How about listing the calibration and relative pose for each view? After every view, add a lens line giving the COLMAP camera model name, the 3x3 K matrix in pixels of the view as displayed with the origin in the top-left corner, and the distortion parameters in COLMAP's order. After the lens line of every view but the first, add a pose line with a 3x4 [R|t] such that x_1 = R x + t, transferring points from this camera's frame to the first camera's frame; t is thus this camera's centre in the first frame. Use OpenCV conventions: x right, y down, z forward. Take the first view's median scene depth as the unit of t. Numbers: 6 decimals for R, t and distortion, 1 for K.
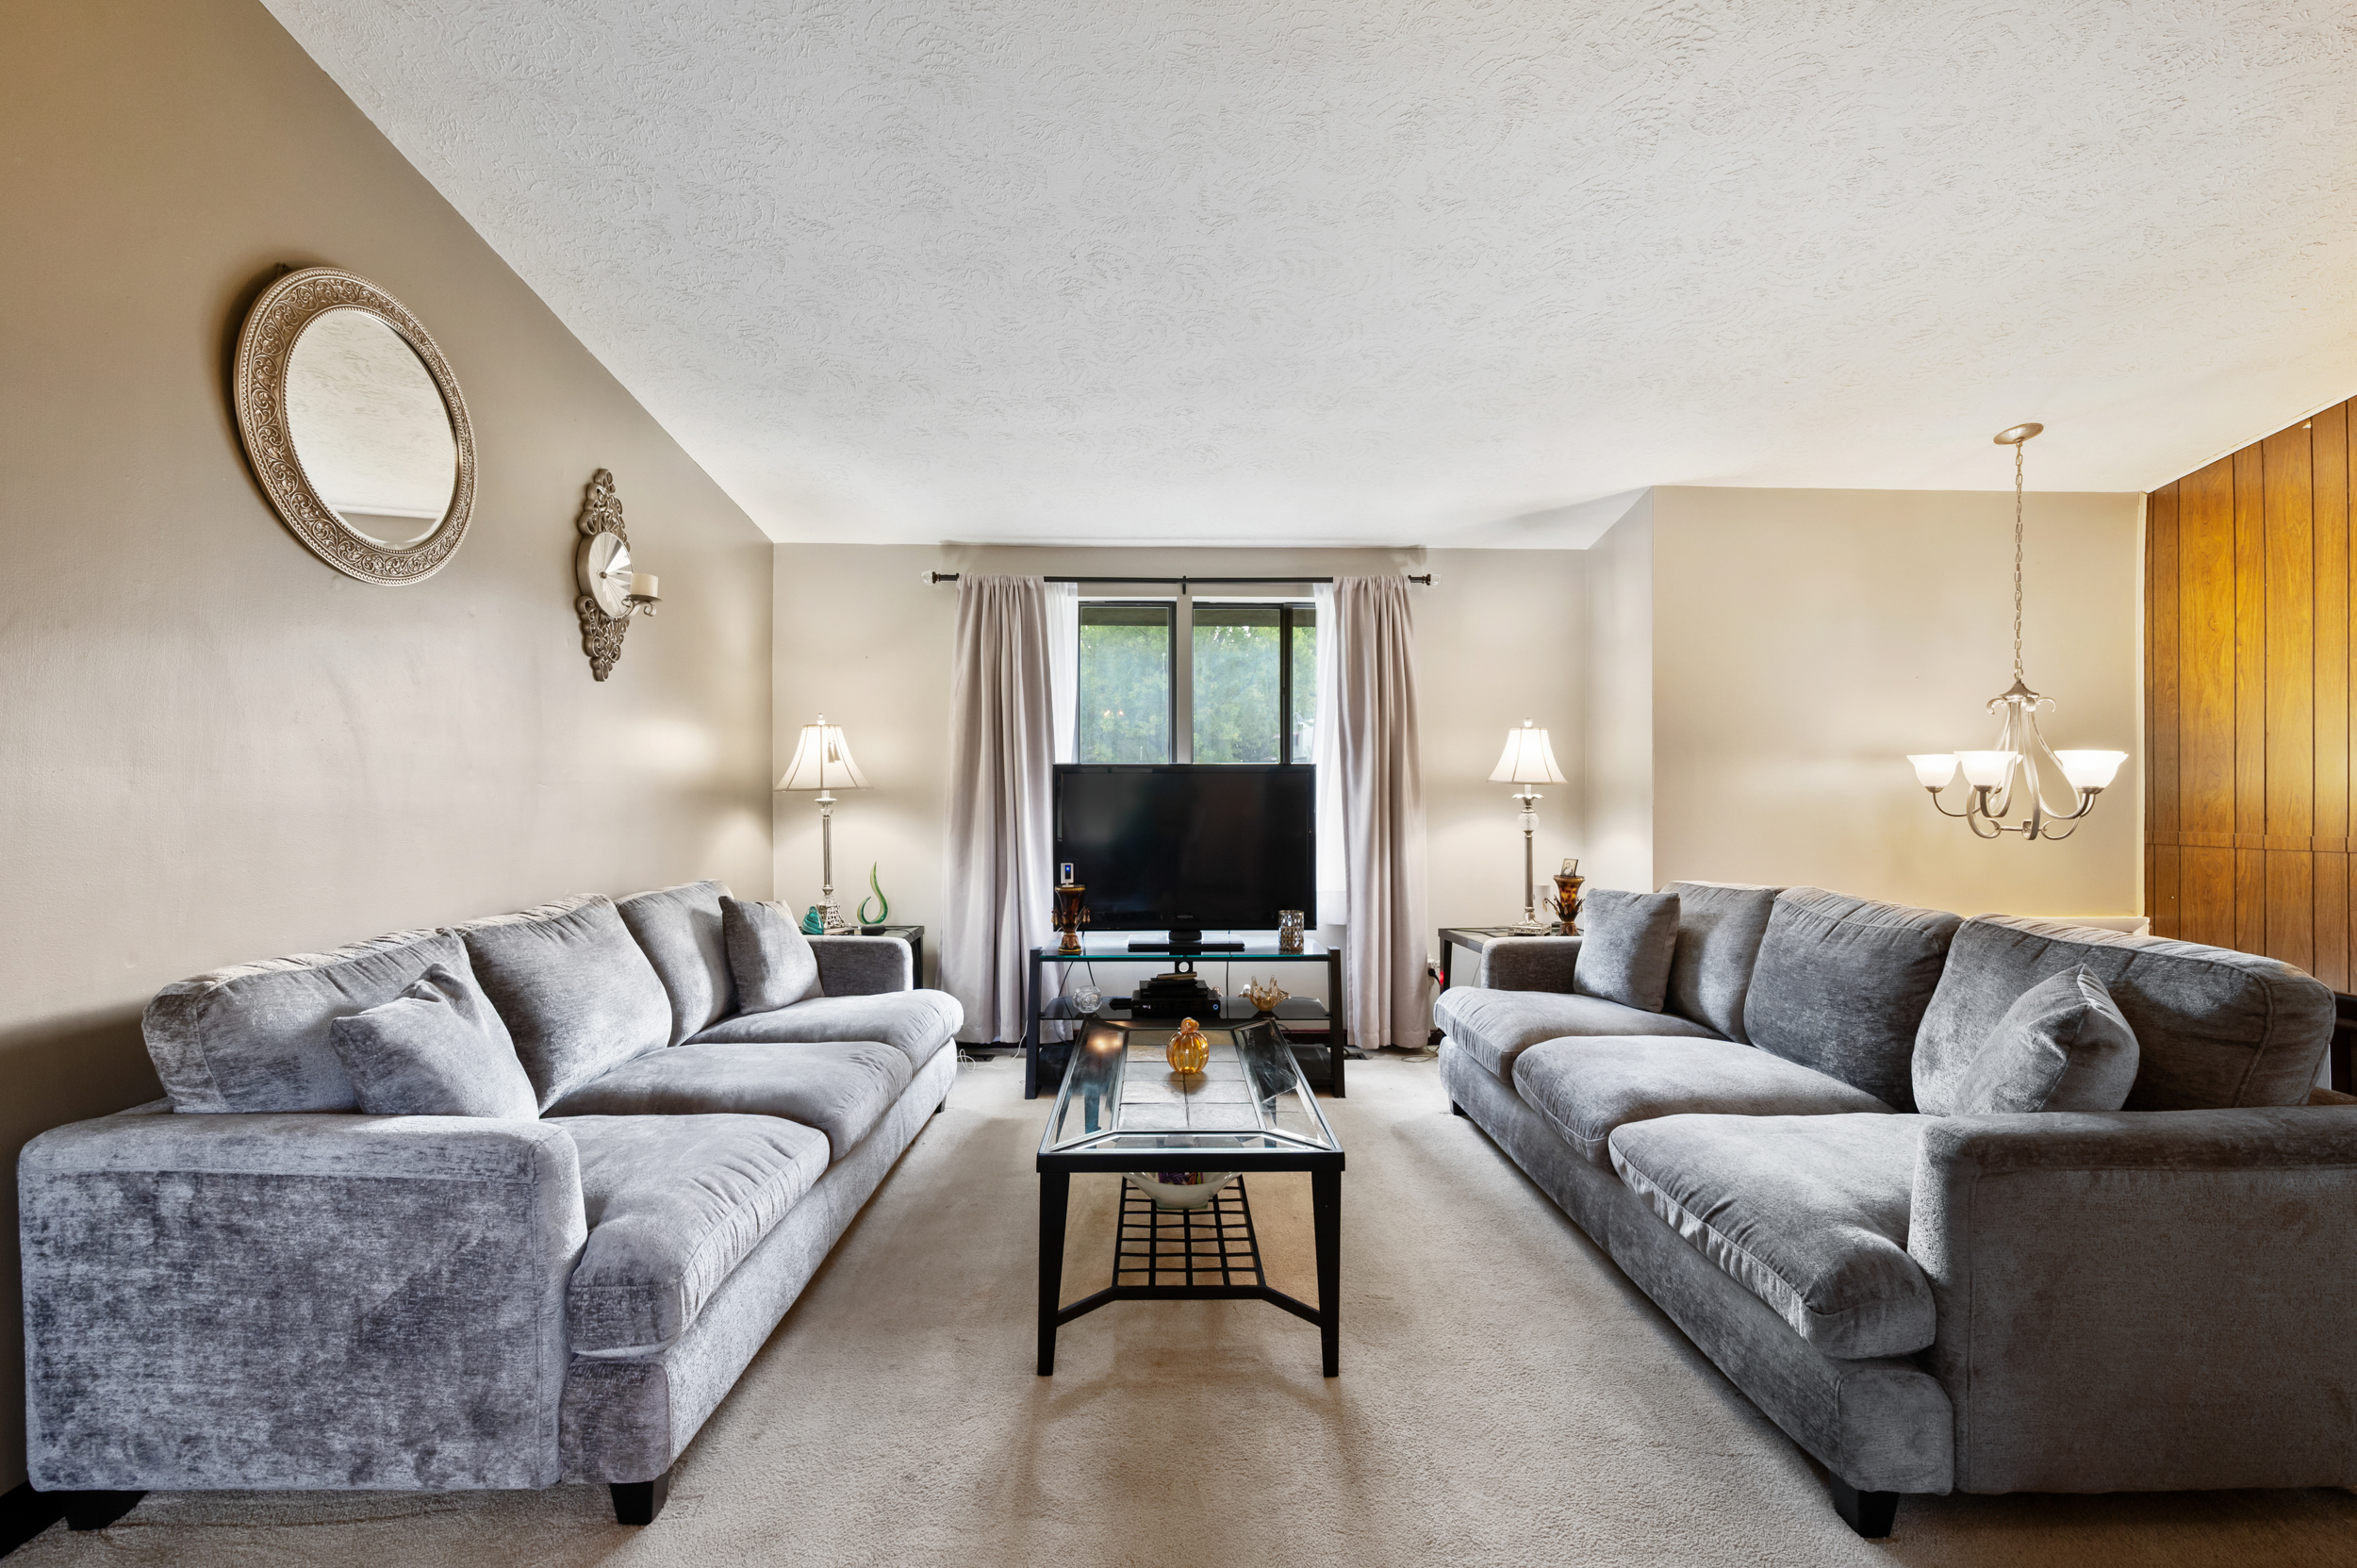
lens RADIAL K [[997.7, 0, 1170.6], [0, 997.7, 806.1], [0, 0, 1]] dist [0.011952, -0.000336]
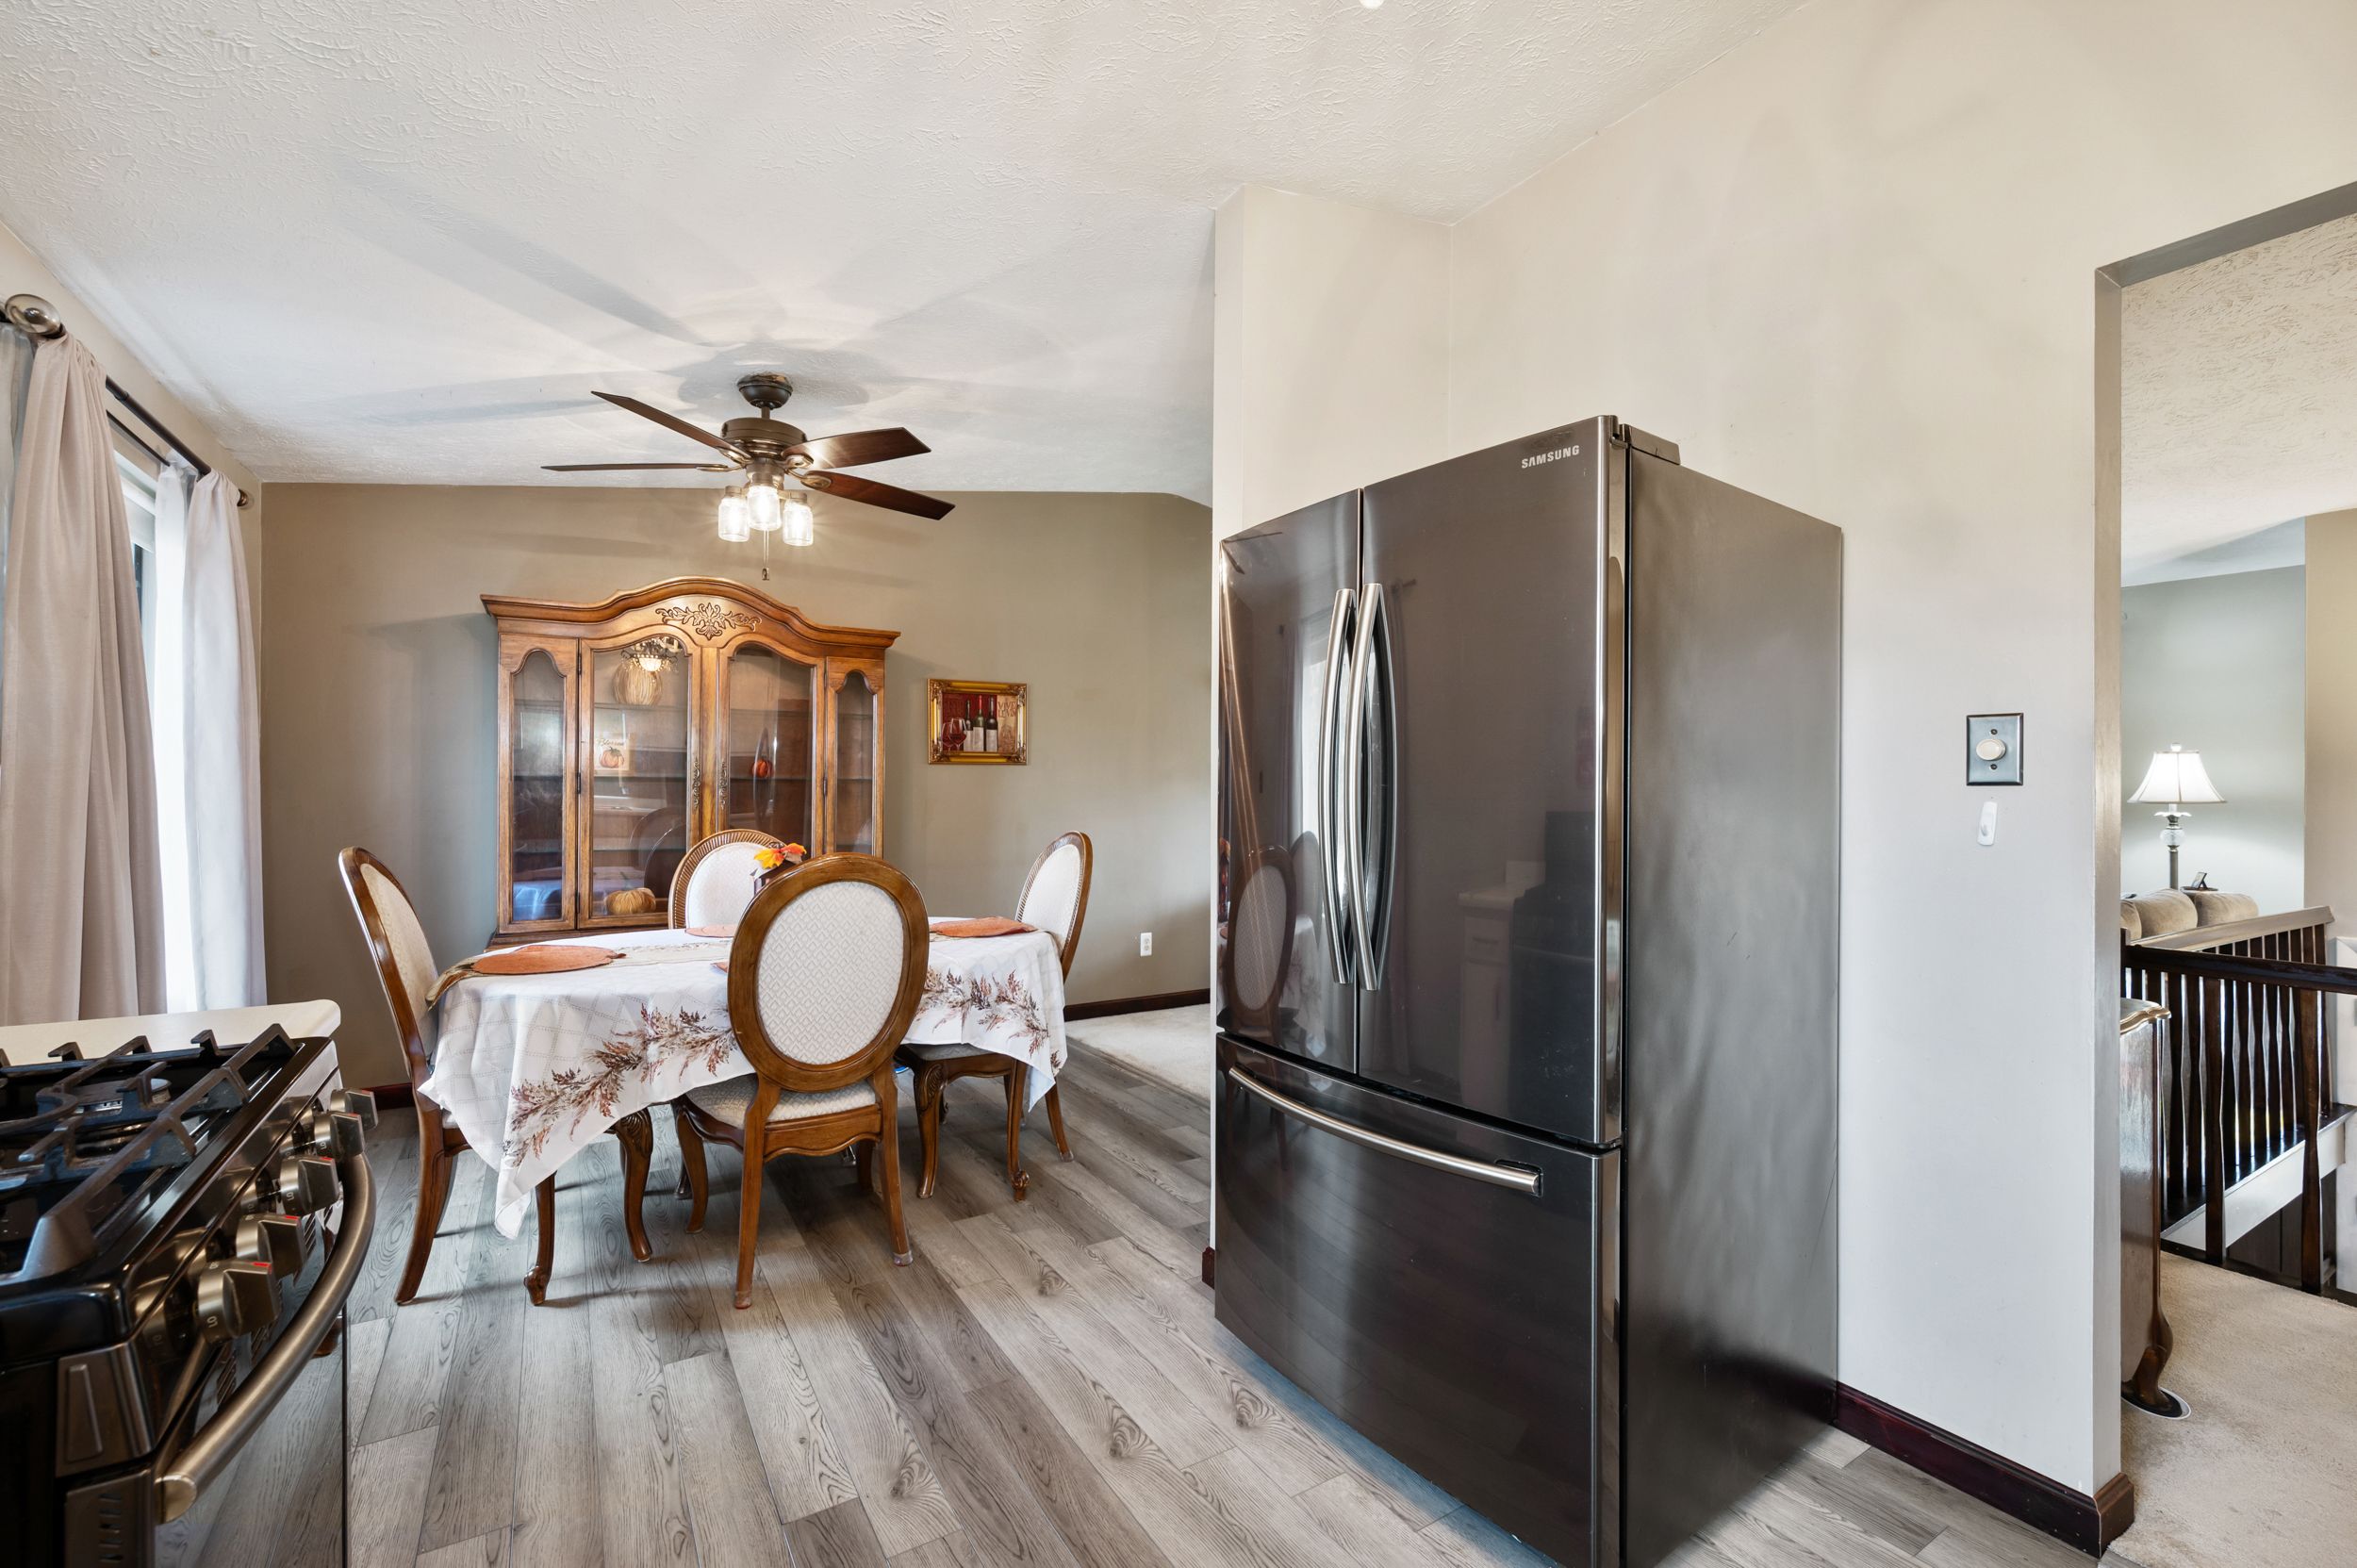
lens RADIAL K [[1024.5, 0, 1178.5], [0, 1024.5, 784.0], [0, 0, 1]] dist [-0.001844, -0.000211]
pose [[0.515808, -0.001316, -0.856703, 2.033483], [-0.018650, 0.999745, -0.012765, -0.022187], [0.856501, 0.022561, 0.515651, -1.379657]]
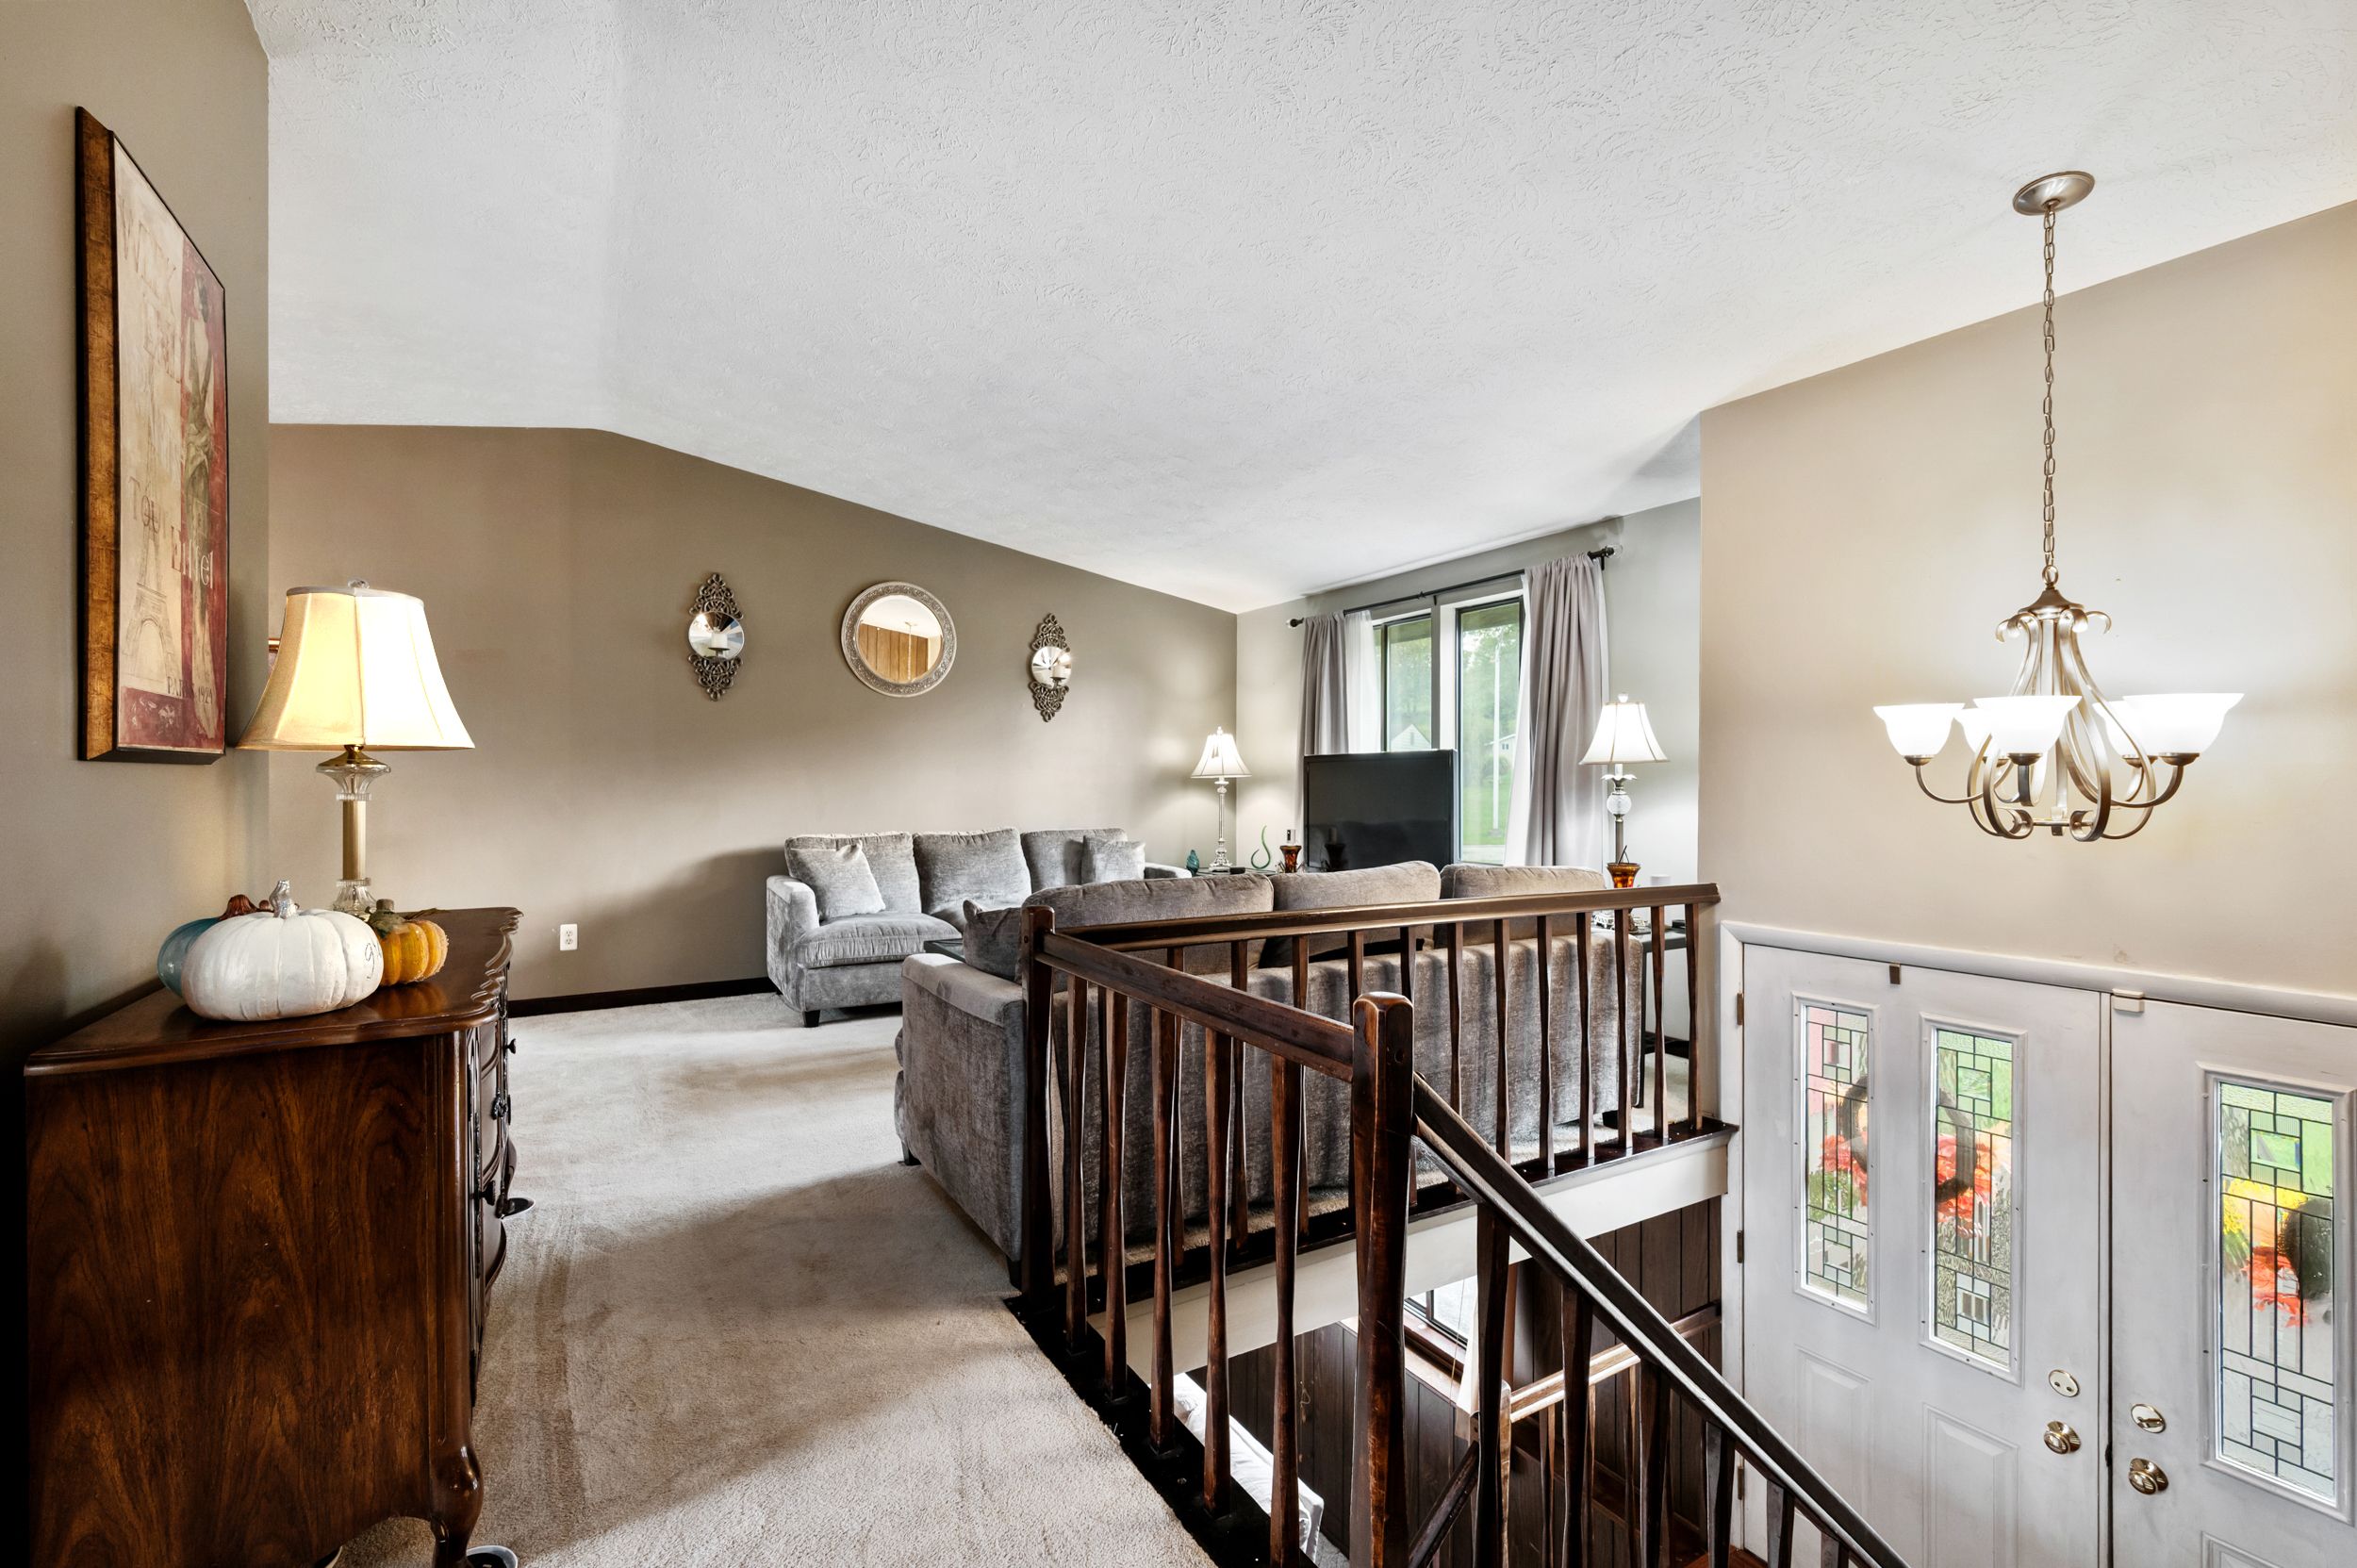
lens RADIAL K [[1024.5, 0, 1178.5], [0, 1024.5, 784.0], [0, 0, 1]] dist [-0.001844, -0.000211]
pose [[0.496003, -0.003284, -0.868315, 2.637856], [-0.010636, 0.999895, -0.009858, 0.027983], [0.868256, 0.014125, 0.495916, 0.470153]]
